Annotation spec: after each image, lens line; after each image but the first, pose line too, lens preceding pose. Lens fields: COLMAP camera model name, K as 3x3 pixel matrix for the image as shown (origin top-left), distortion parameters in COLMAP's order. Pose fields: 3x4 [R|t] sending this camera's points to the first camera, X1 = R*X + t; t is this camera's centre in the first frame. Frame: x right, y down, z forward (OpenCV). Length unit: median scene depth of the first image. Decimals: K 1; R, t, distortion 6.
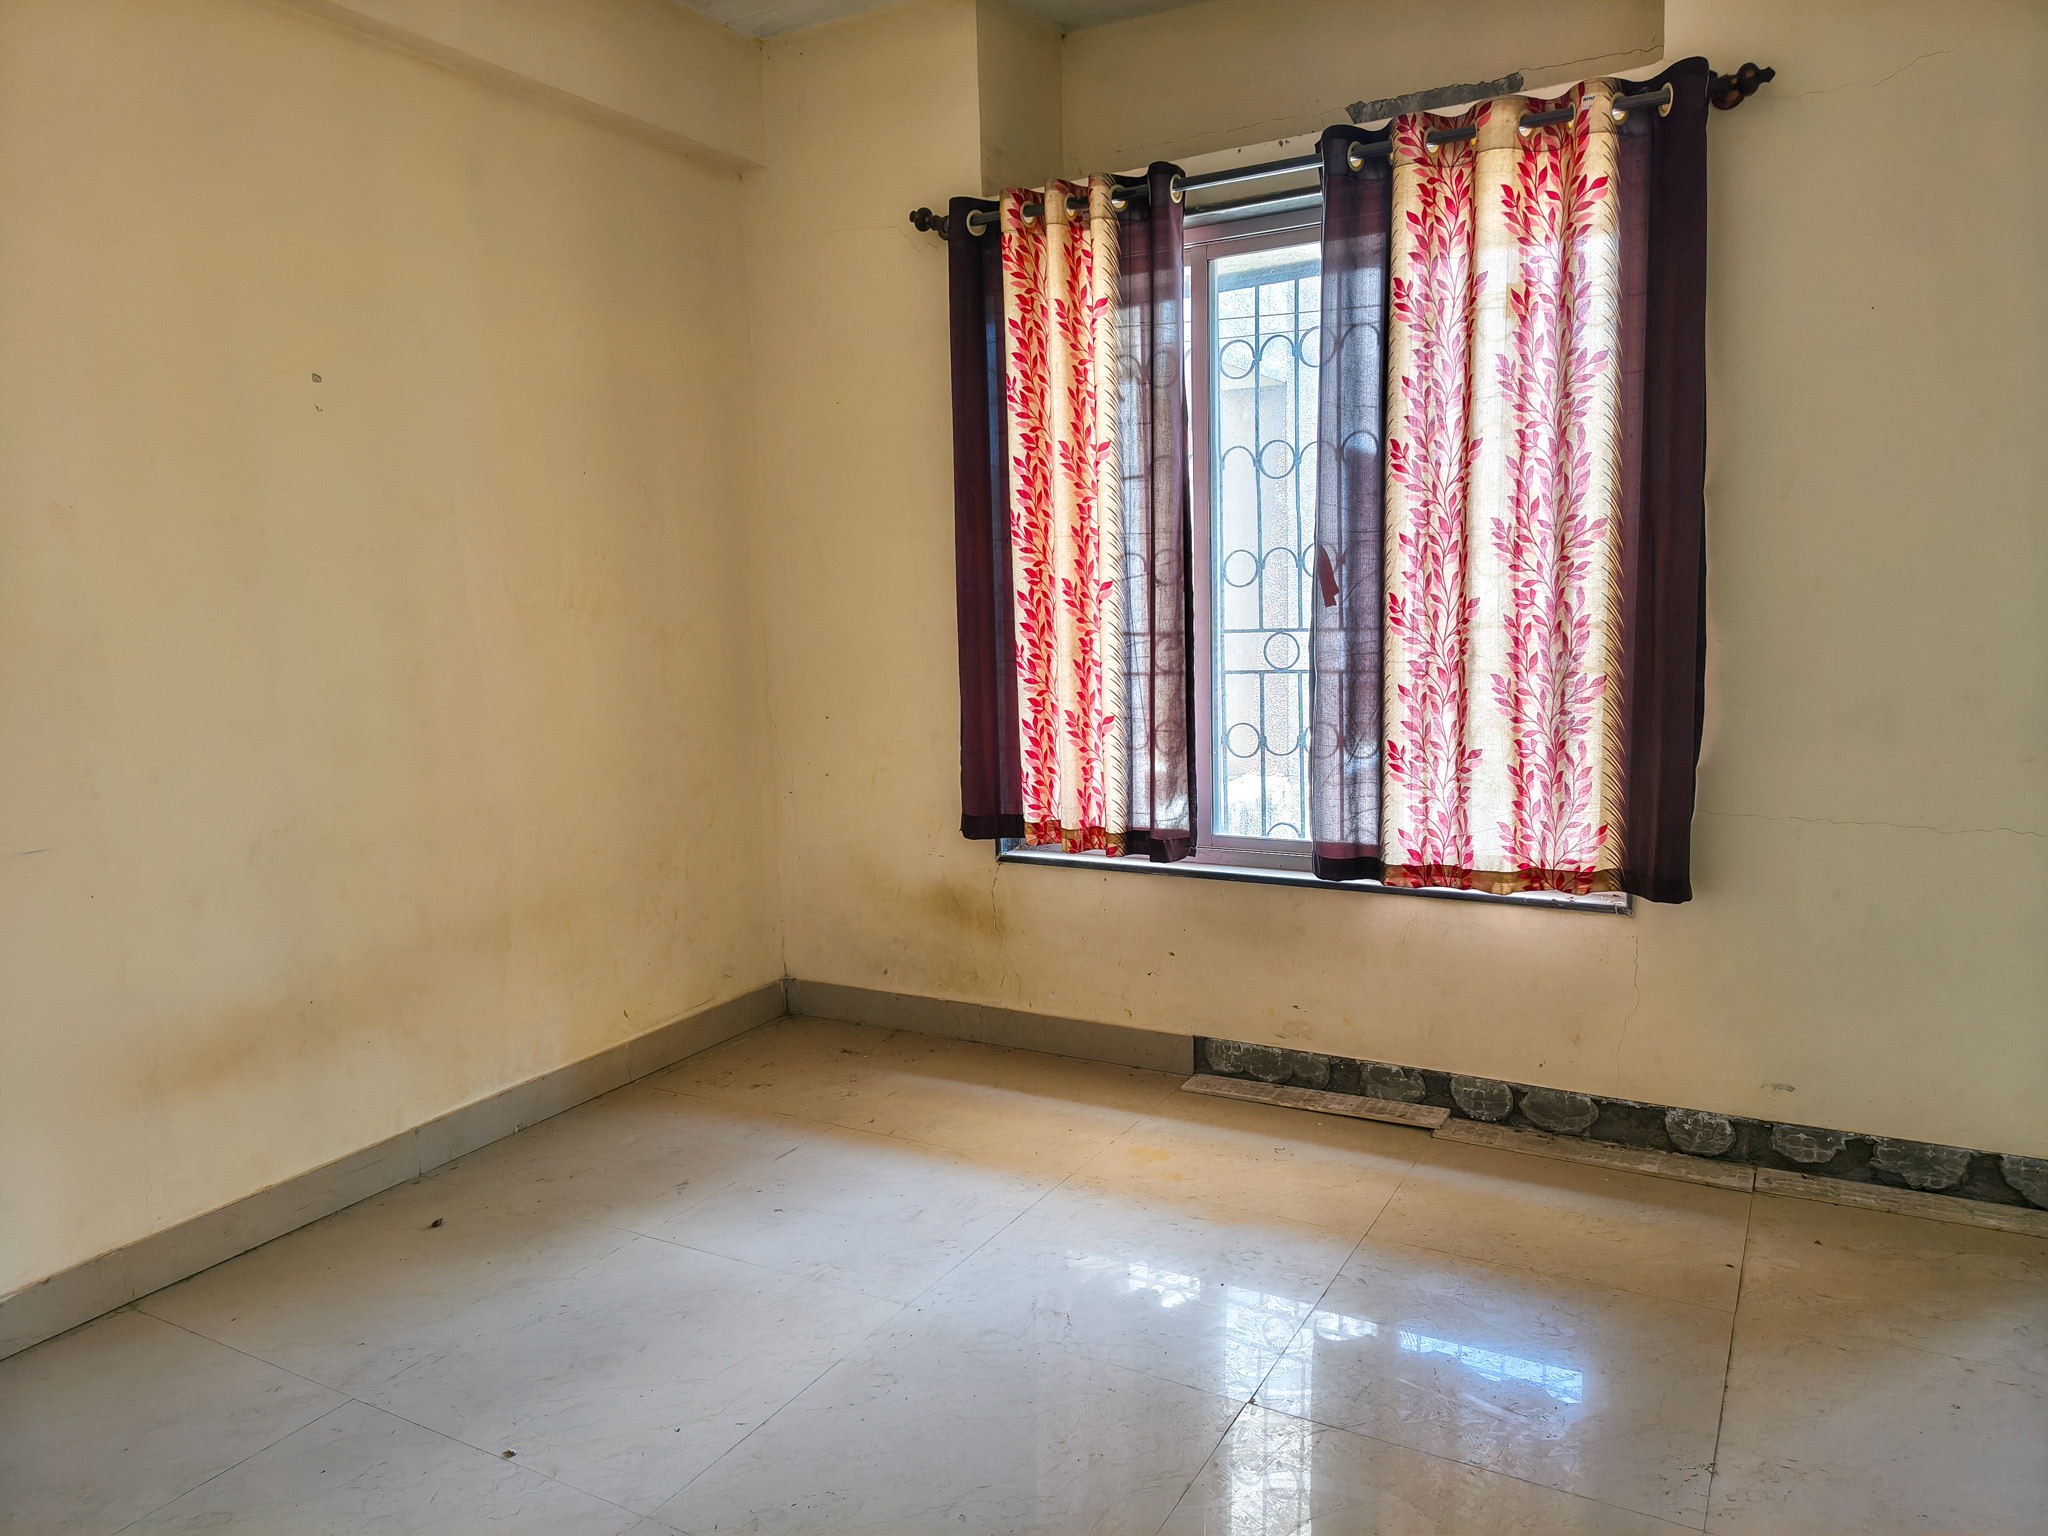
lens RADIAL K [[1406.4, 0, 1017.4], [0, 1406.4, 793.3], [0, 0, 1]] dist [0.051535, -0.063327]
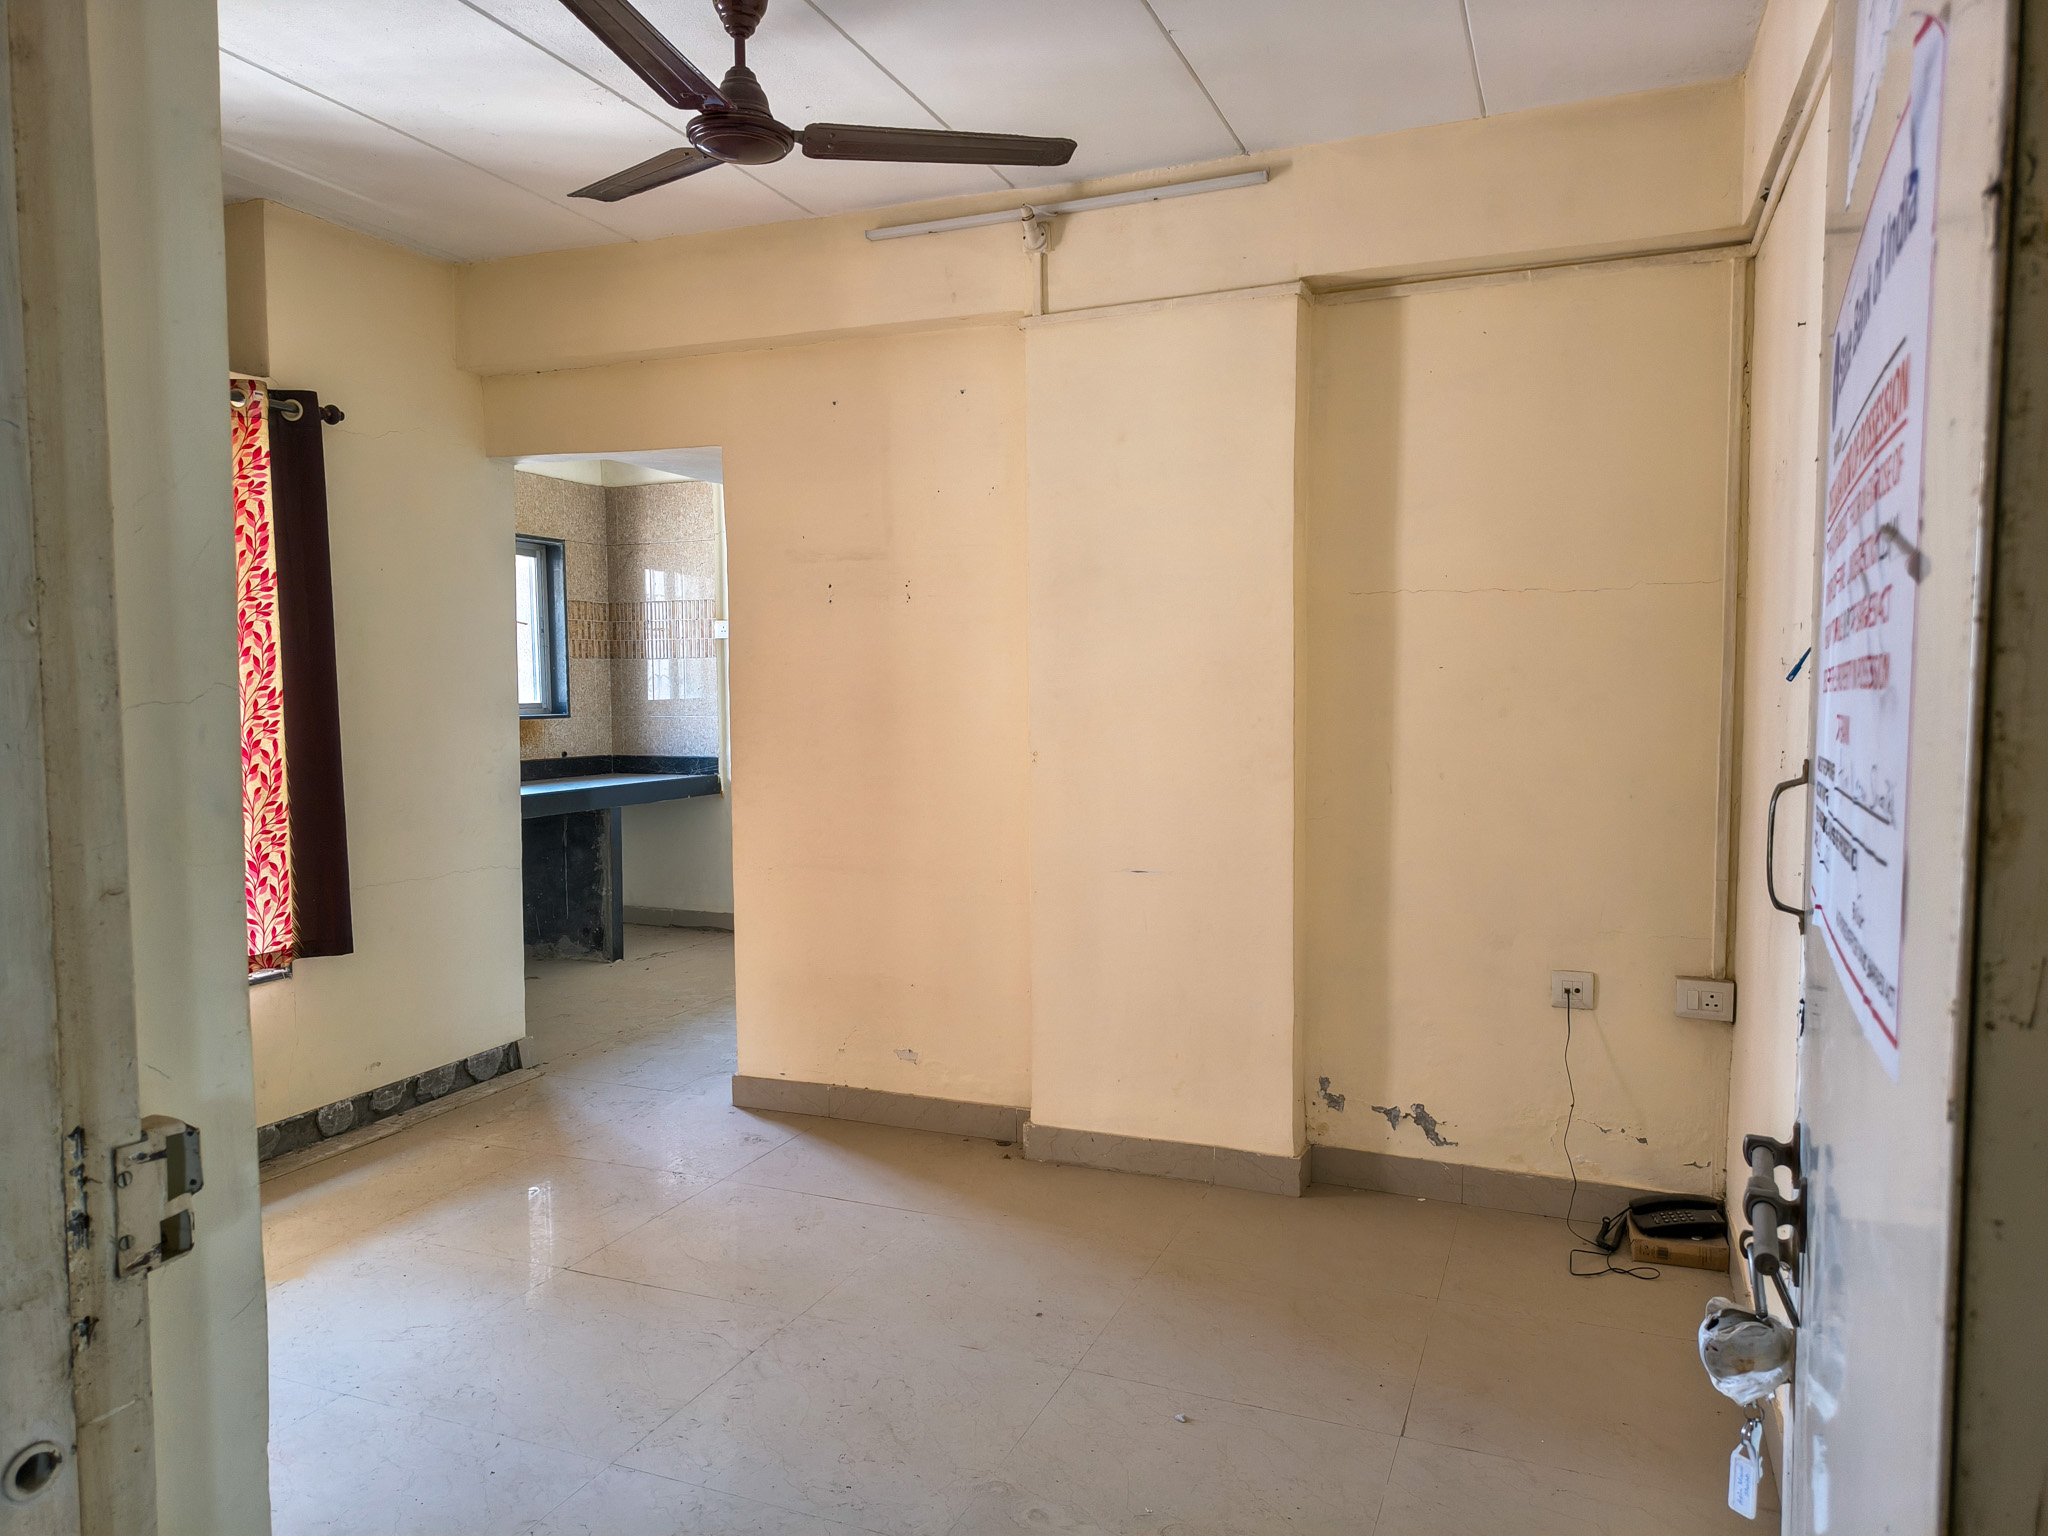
lens RADIAL K [[1406.4, 0, 1011.5], [0, 1406.4, 781.9], [0, 0, 1]] dist [0.051535, -0.063327]
pose [[-0.136598, -0.039986, 0.989819, -0.939441], [0.142331, 0.988026, 0.059556, -0.076677], [-0.980348, 0.149018, -0.129271, 0.438293]]
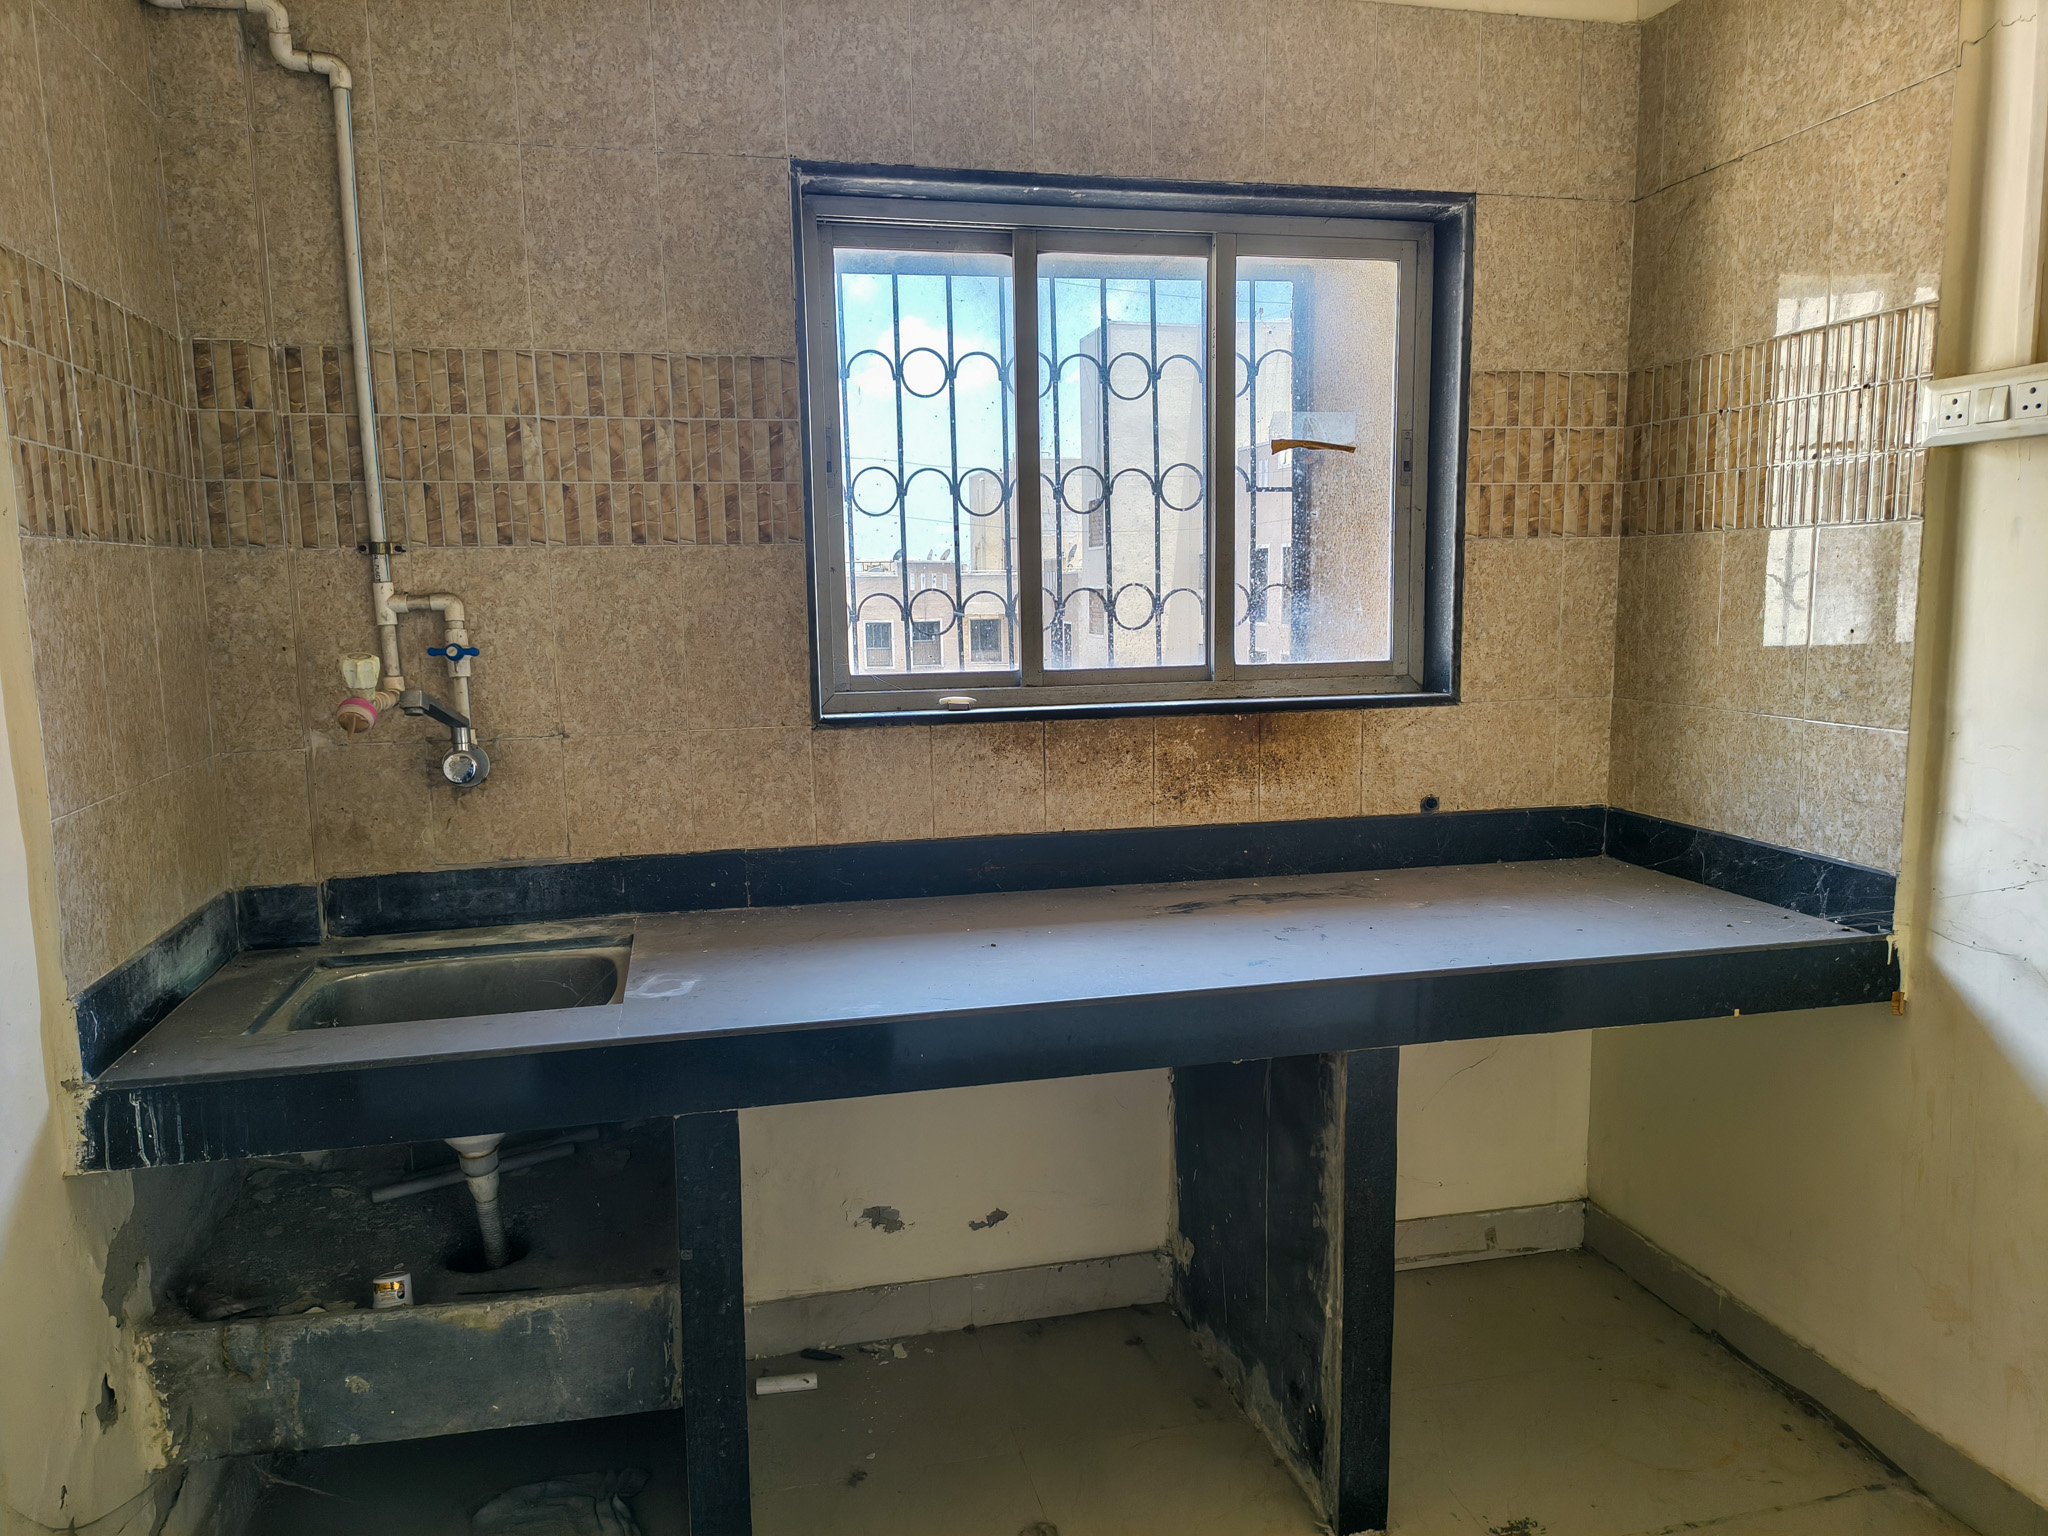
lens RADIAL K [[1406.4, 0, 1026.4], [0, 1406.4, 782.4], [0, 0, 1]] dist [0.051535, -0.063327]
pose [[0.721859, -0.083432, 0.686993, 0.717897], [0.086429, 0.995803, 0.030120, -0.148191], [-0.686622, 0.037634, 0.726040, 0.399707]]
